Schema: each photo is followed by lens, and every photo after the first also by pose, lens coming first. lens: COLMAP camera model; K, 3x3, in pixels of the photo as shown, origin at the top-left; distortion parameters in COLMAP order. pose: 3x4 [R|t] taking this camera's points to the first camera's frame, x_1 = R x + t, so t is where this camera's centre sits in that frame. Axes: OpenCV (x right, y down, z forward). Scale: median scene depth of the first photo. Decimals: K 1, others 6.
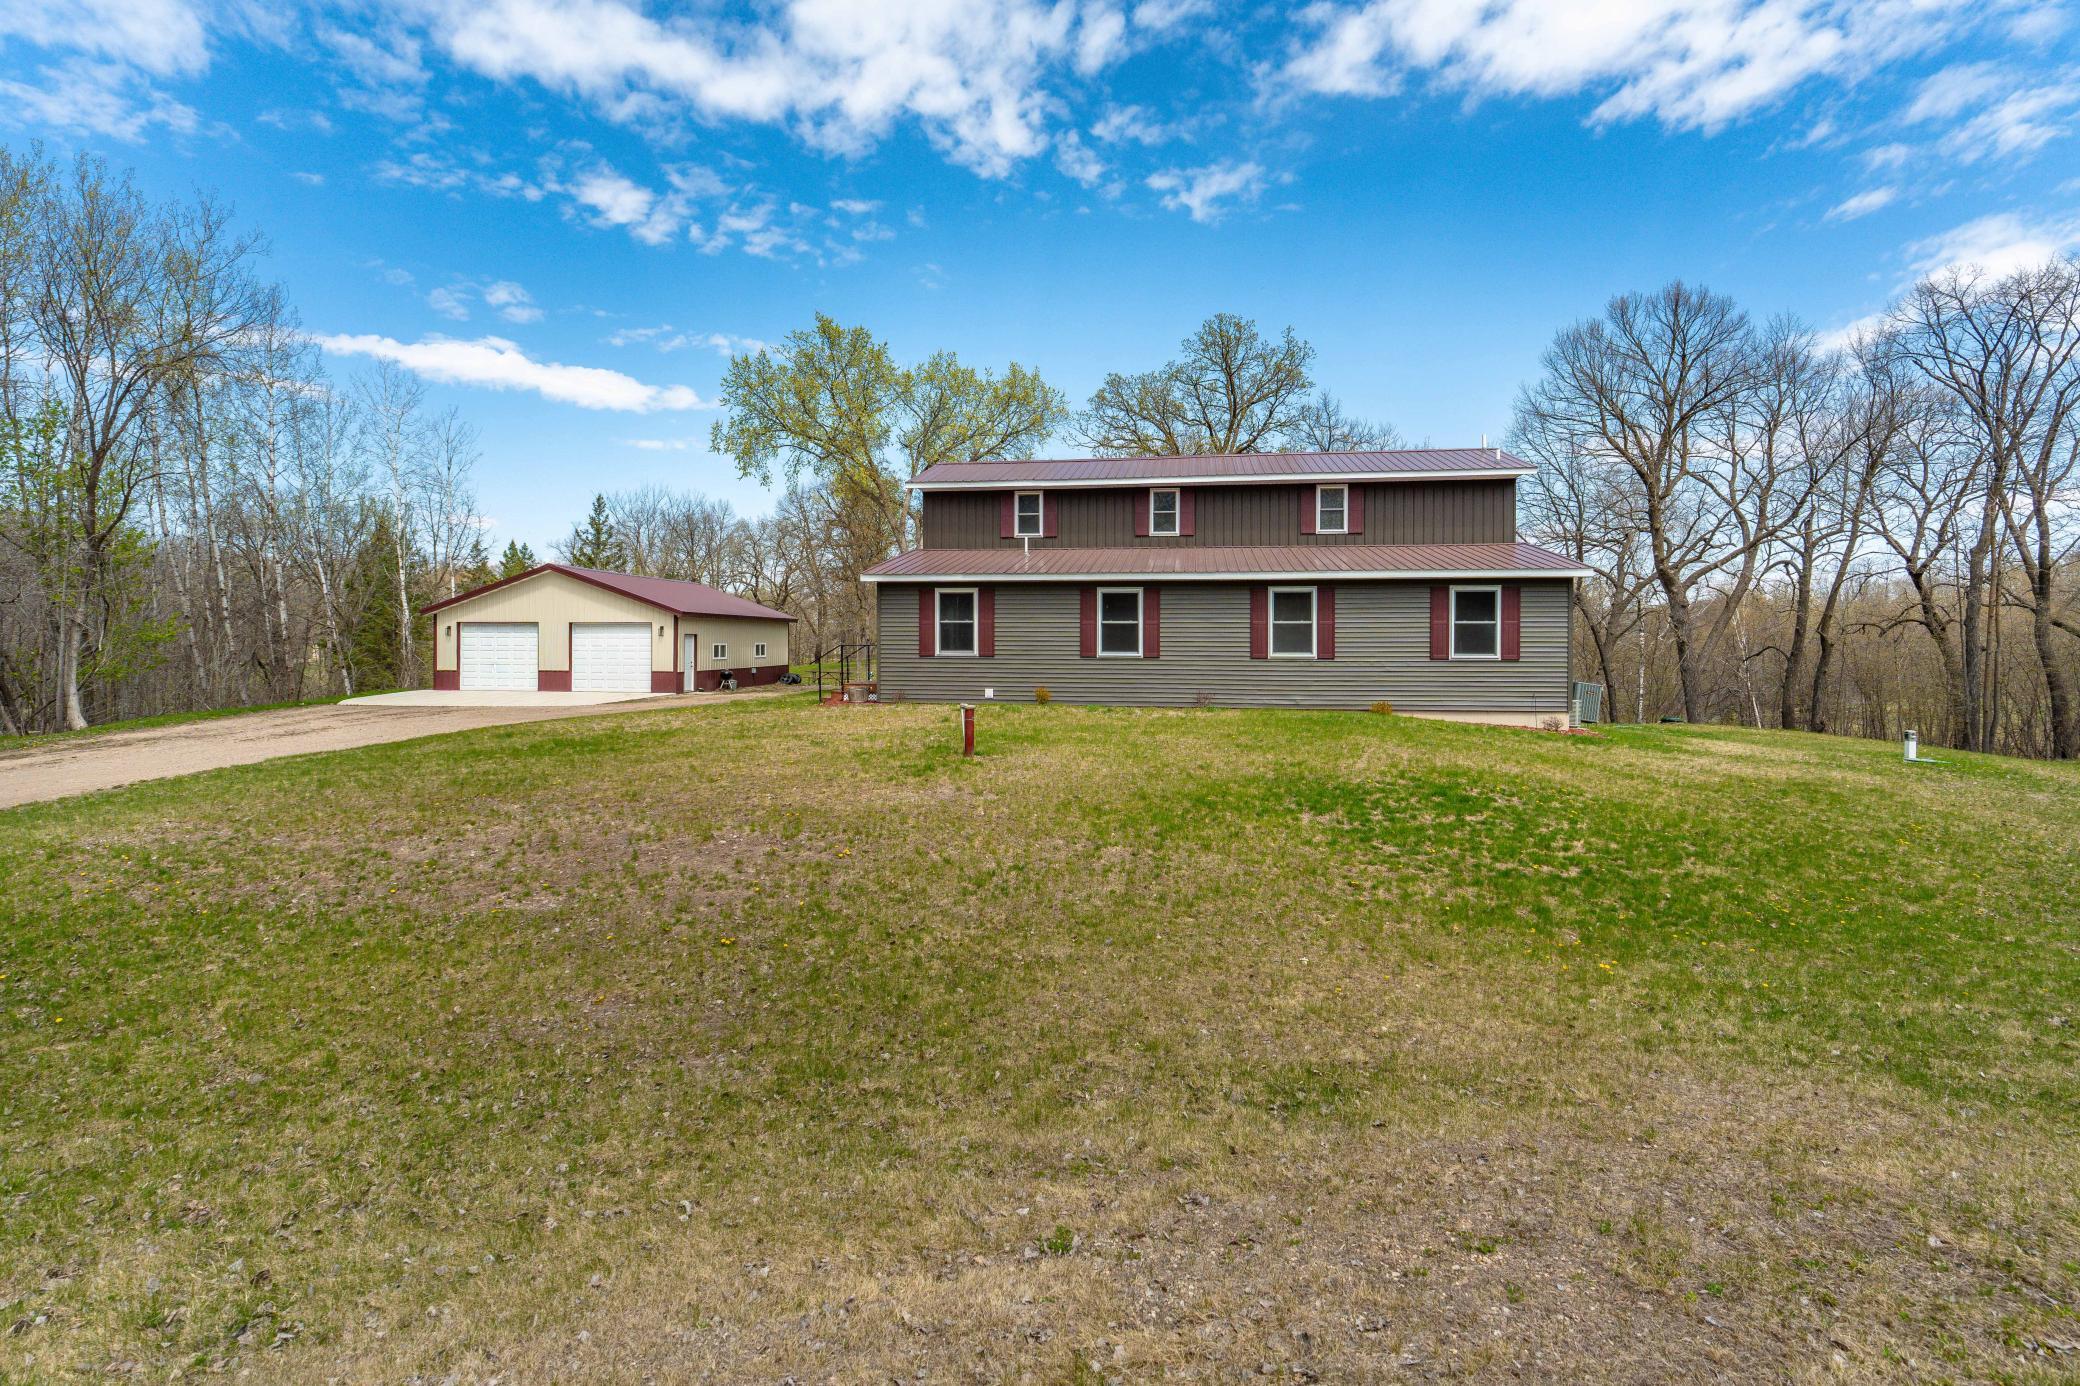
lens RADIAL K [[949.4, 0, 1022.3], [0, 949.4, 692.3], [0, 0, 1]] dist [0.009263, 0.000533]
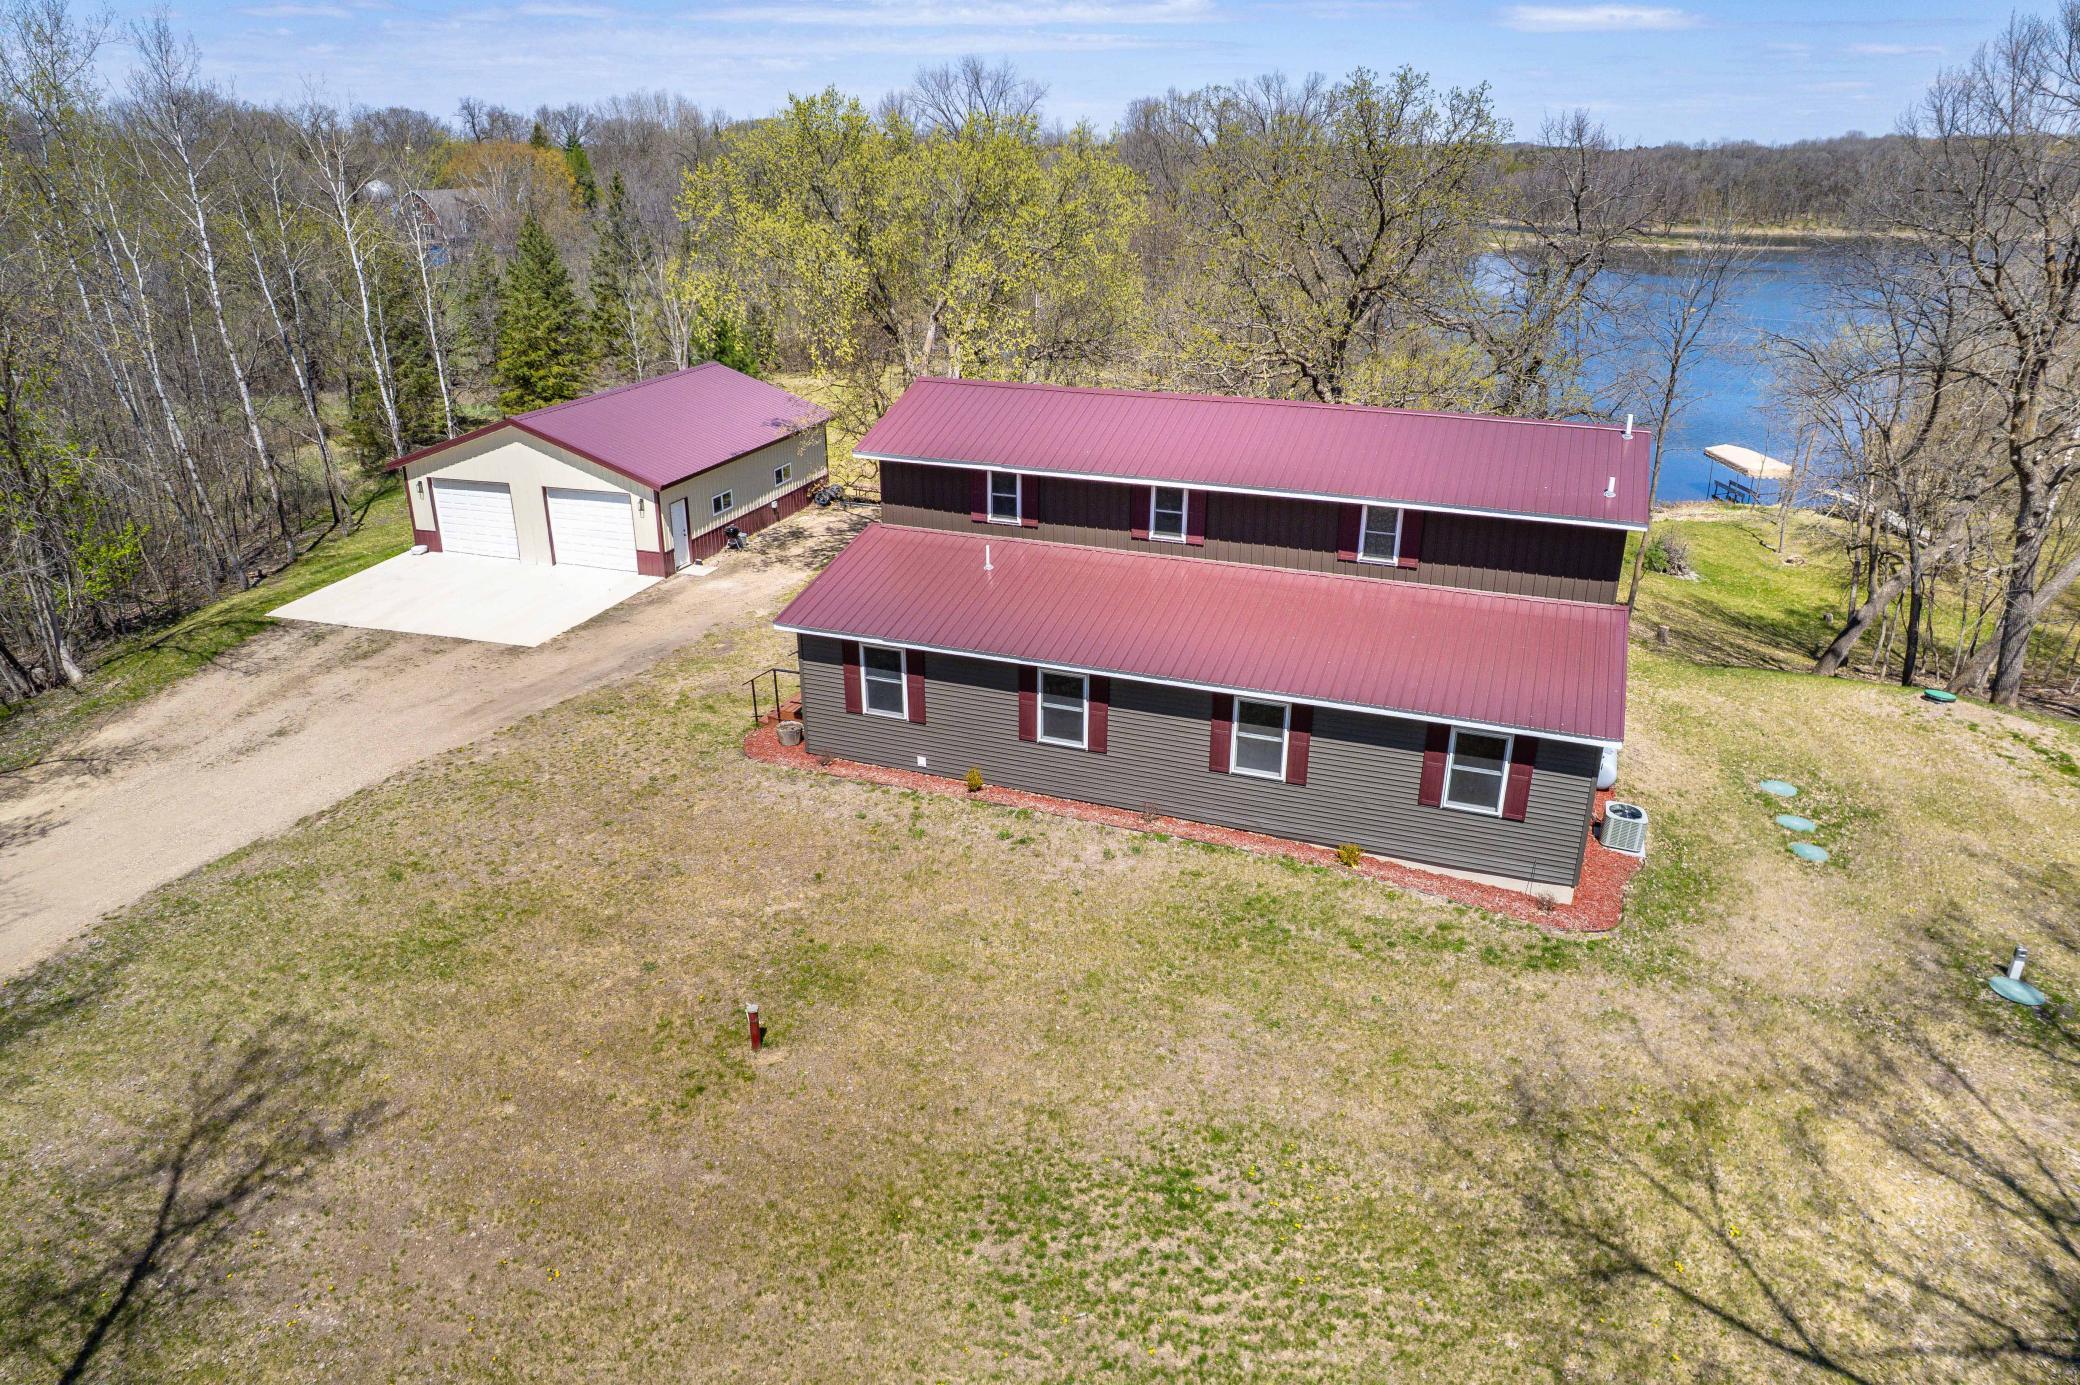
lens RADIAL K [[1329.1, 0, 1045.2], [0, 1329.1, 699.5], [0, 0, 1]] dist [-0.087271, 0.073867]
pose [[0.982163, 0.075631, -0.172151, 0.148043], [-0.015171, 0.944430, 0.328362, -0.238901], [0.187419, -0.319893, 0.928731, -0.048353]]
